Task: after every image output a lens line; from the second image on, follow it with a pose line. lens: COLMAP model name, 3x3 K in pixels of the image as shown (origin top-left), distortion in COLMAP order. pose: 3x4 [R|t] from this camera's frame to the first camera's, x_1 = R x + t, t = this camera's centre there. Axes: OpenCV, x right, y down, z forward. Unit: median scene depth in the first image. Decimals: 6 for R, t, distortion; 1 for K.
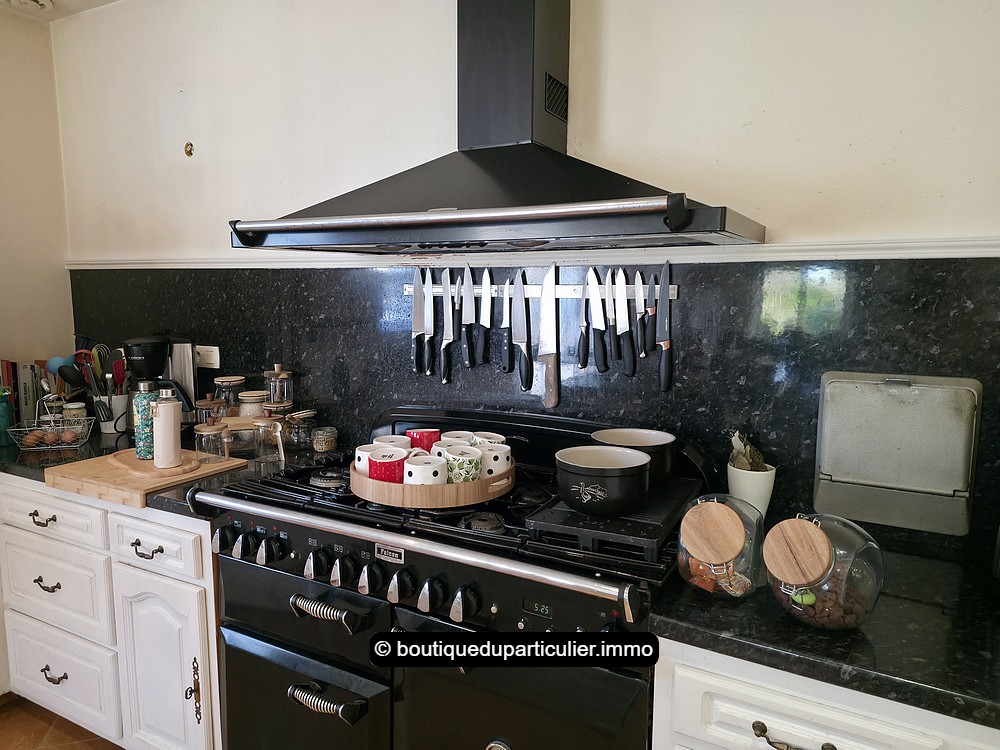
lens RADIAL K [[664.3, 0, 500.9], [0, 664.3, 373.7], [0, 0, 1]] dist [0.030208, -0.000163]
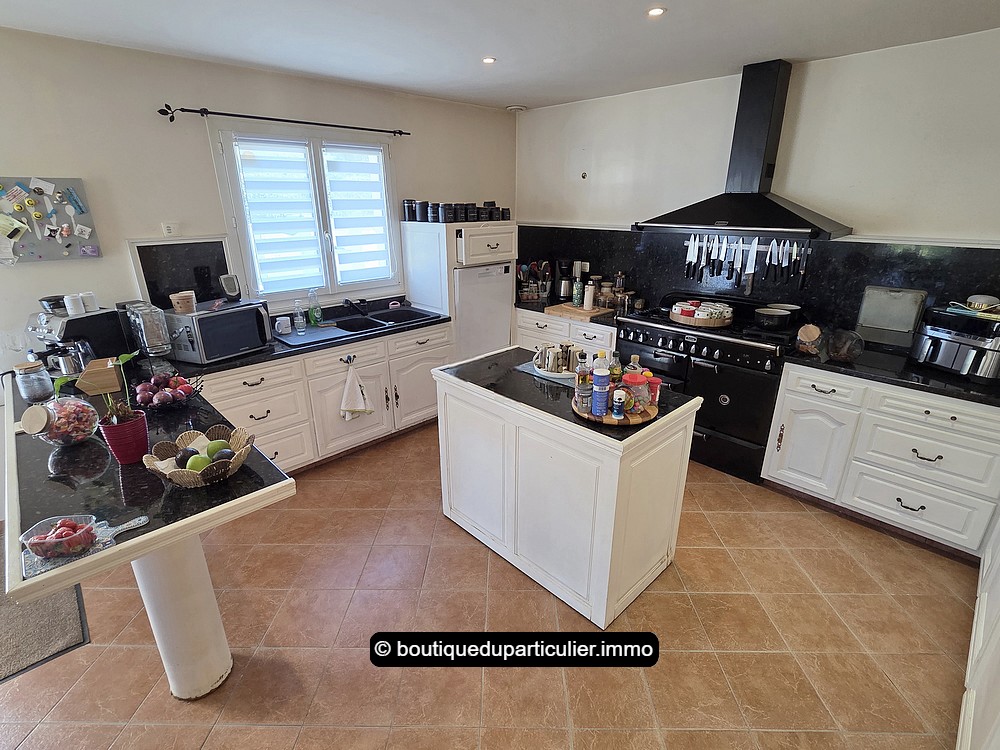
lens RADIAL K [[479.9, 0, 497.3], [0, 479.9, 372.9], [0, 0, 1]] dist [-0.001196, -0.000354]
pose [[0.951024, 0.096851, -0.293553, -0.290928], [-0.031604, 0.975137, 0.219336, -0.032159], [0.307498, -0.199316, 0.930440, -1.153061]]
